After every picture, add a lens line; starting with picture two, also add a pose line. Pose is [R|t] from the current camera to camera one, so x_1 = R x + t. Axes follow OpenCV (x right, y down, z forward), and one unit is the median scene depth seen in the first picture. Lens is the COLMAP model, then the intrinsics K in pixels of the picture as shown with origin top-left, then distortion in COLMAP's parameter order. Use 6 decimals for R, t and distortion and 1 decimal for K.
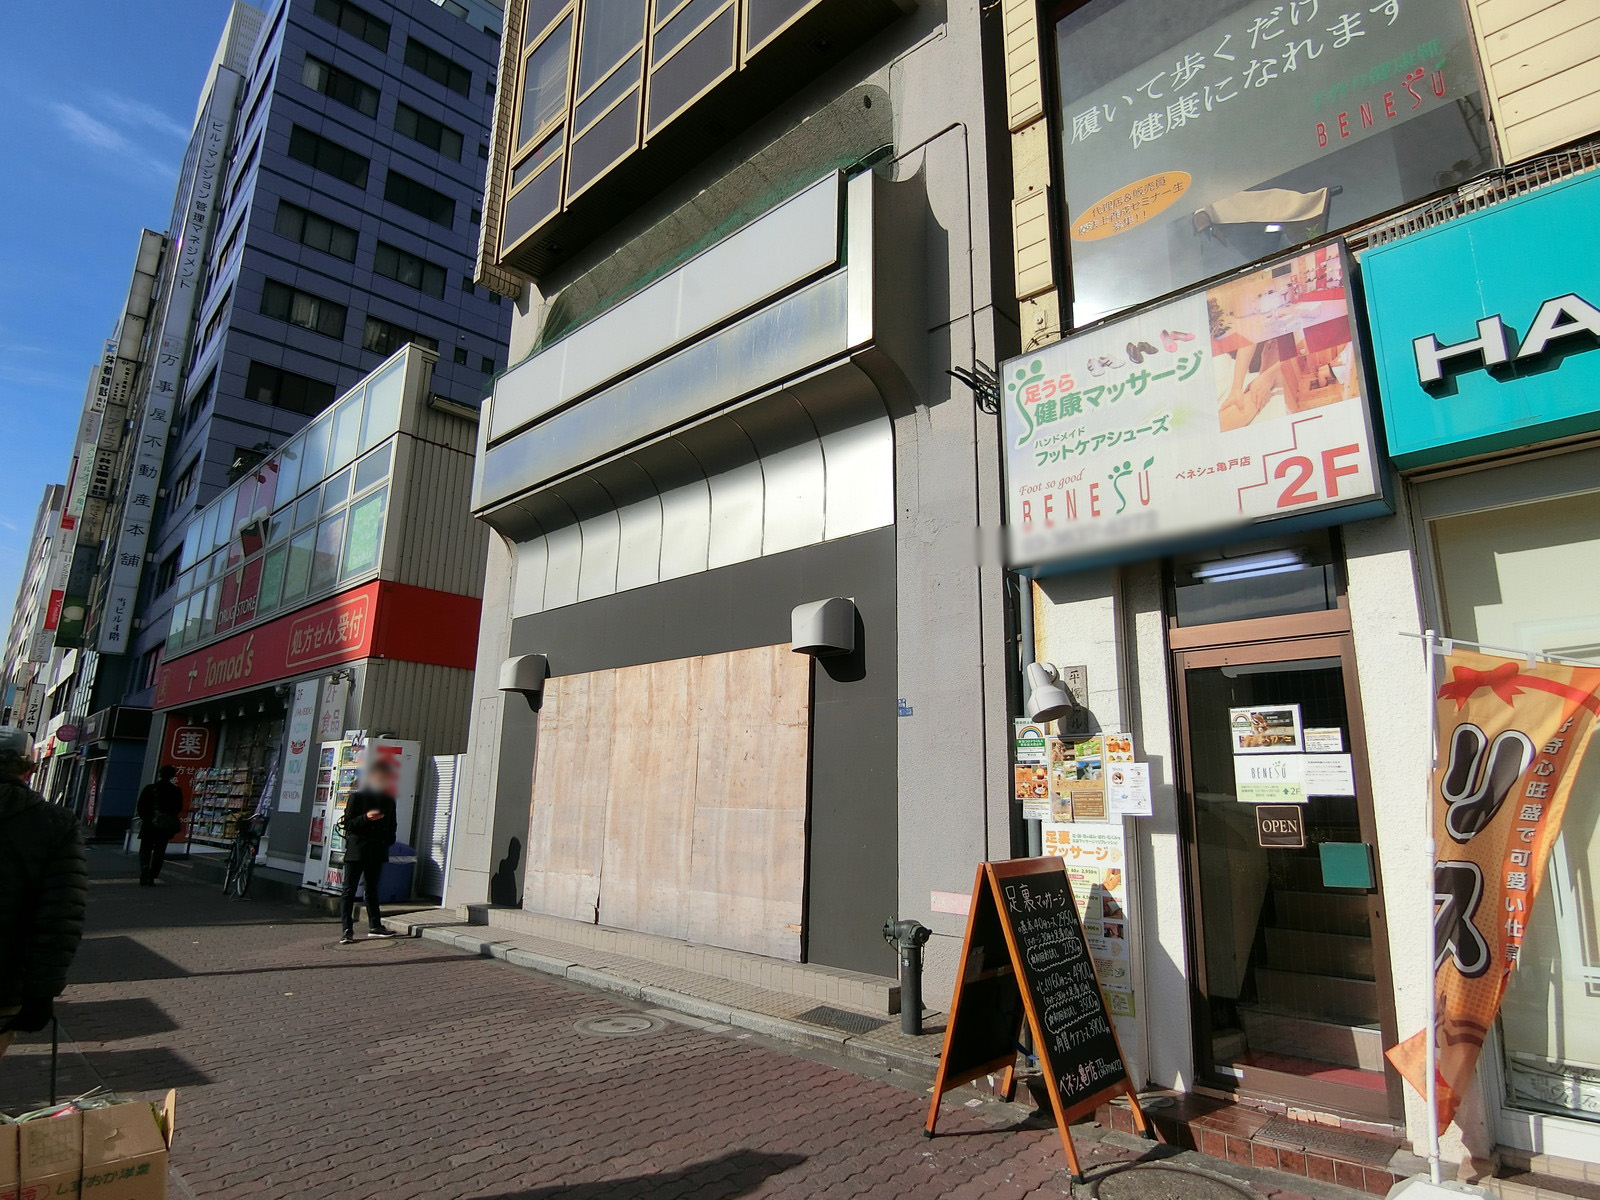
lens RADIAL K [[872.3, 0, 796.6], [0, 872.3, 601.0], [0, 0, 1]] dist [-0.017872, -0.000711]
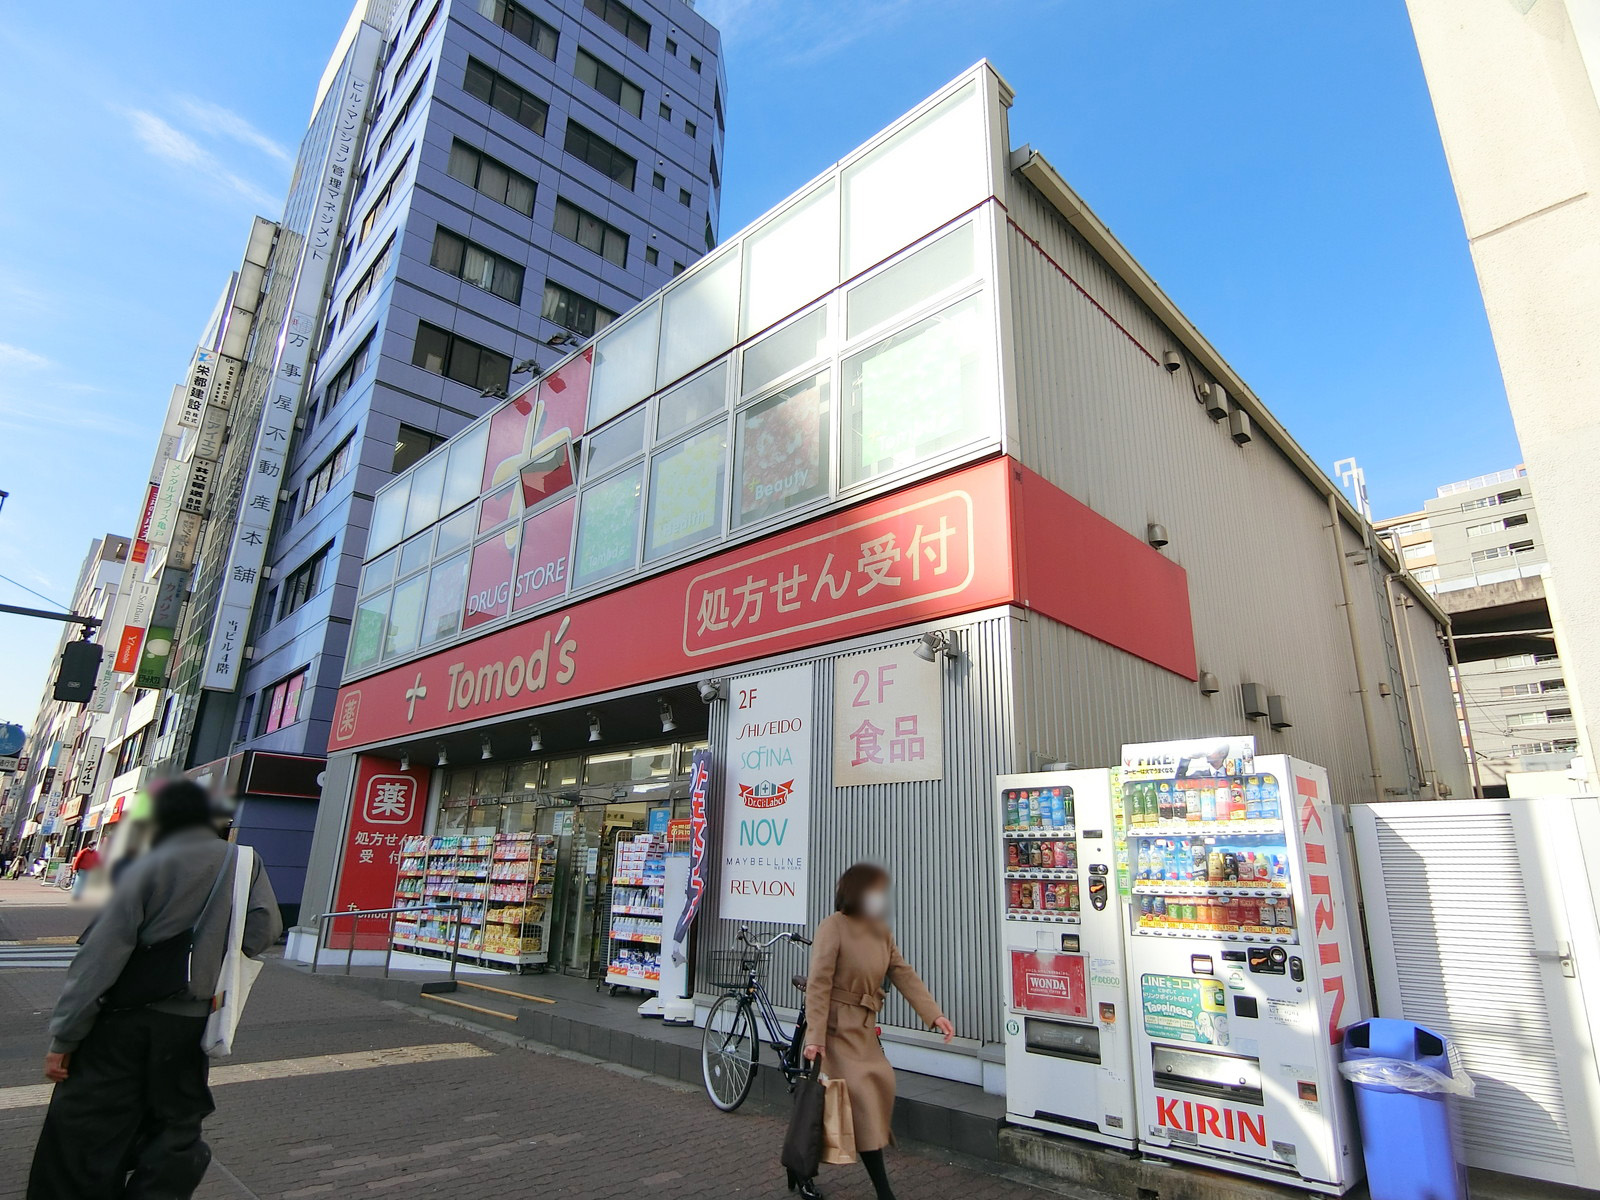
lens RADIAL K [[872.3, 0, 800.5], [0, 872.3, 598.5], [0, 0, 1]] dist [-0.017872, -0.000711]
pose [[0.999862, -0.001041, -0.016563, -0.230416], [-0.000294, 0.996765, -0.080373, 0.038758], [0.016593, 0.080367, 0.996627, 0.194927]]
